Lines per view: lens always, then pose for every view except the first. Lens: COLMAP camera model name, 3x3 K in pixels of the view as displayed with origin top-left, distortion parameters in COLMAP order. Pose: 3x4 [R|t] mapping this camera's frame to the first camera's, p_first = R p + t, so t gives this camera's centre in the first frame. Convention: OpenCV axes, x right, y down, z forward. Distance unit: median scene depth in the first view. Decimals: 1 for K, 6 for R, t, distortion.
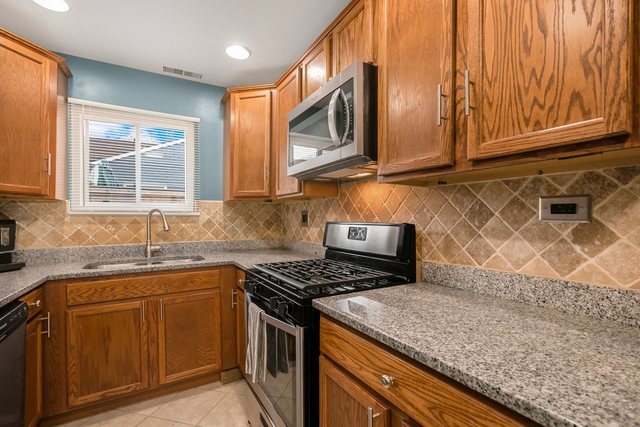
lens RADIAL K [[294.2, 0, 319.7], [0, 294.2, 218.5], [0, 0, 1]] dist [-0.019396, 0.013741]
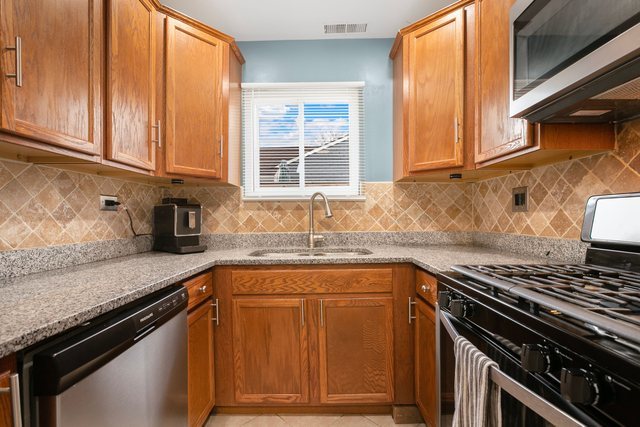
lens RADIAL K [[294.2, 0, 319.7], [0, 294.2, 218.5], [0, 0, 1]] dist [-0.019396, 0.013741]
pose [[0.860506, -0.001562, -0.509437, -0.123847], [0.004534, 0.999979, 0.004592, 0.045576], [0.509419, -0.006262, 0.860496, 0.278510]]
